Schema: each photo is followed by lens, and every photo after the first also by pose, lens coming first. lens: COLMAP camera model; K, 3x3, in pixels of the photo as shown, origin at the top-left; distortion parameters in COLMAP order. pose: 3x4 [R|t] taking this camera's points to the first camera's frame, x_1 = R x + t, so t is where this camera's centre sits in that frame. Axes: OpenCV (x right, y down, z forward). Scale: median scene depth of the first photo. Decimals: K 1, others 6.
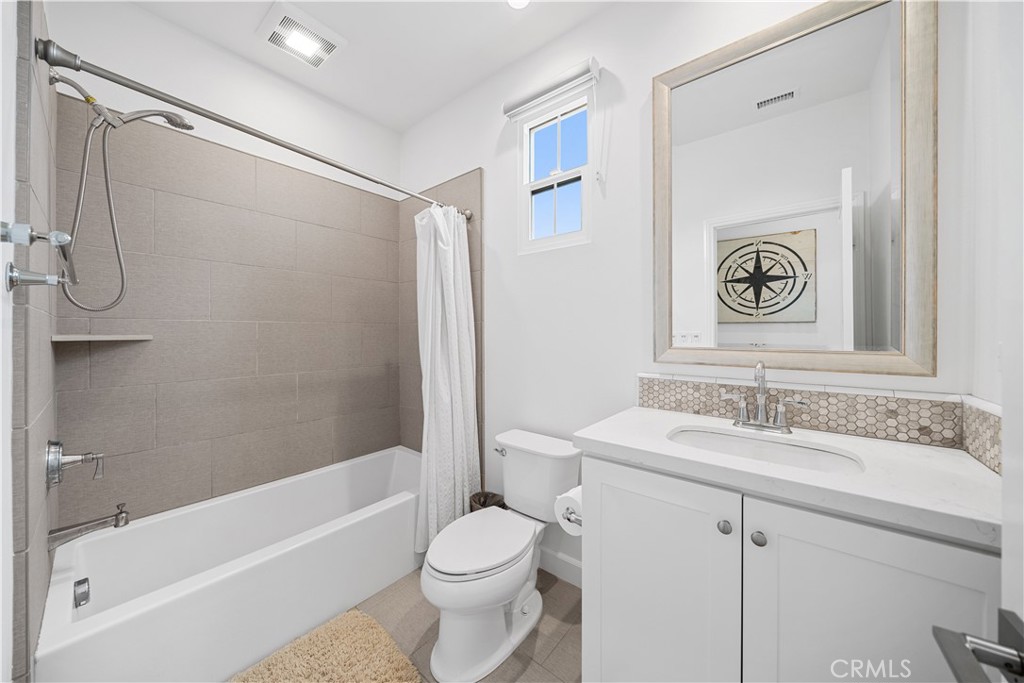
lens RADIAL K [[353.6, 0, 508.7], [0, 353.6, 338.1], [0, 0, 1]] dist [-0.006464, 0.000156]
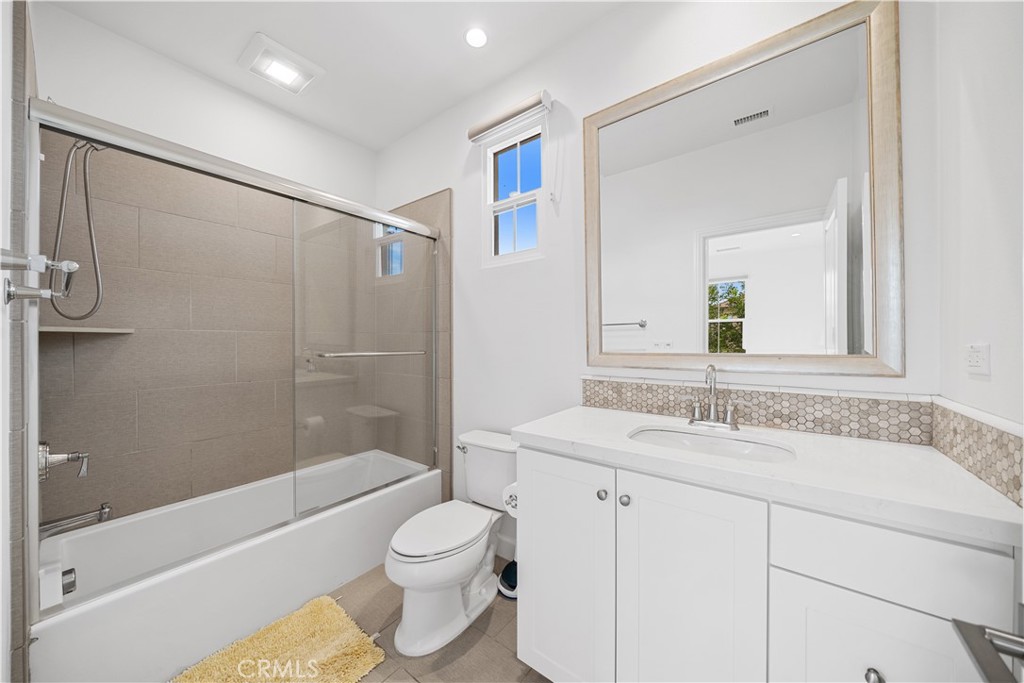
lens RADIAL K [[353.6, 0, 515.0], [0, 353.6, 342.3], [0, 0, 1]] dist [-0.006464, 0.000156]
pose [[0.999545, -0.009509, 0.028633, 0.111671], [0.009742, 0.999921, -0.007992, -0.000212], [-0.028555, 0.008268, 0.999558, -0.102844]]
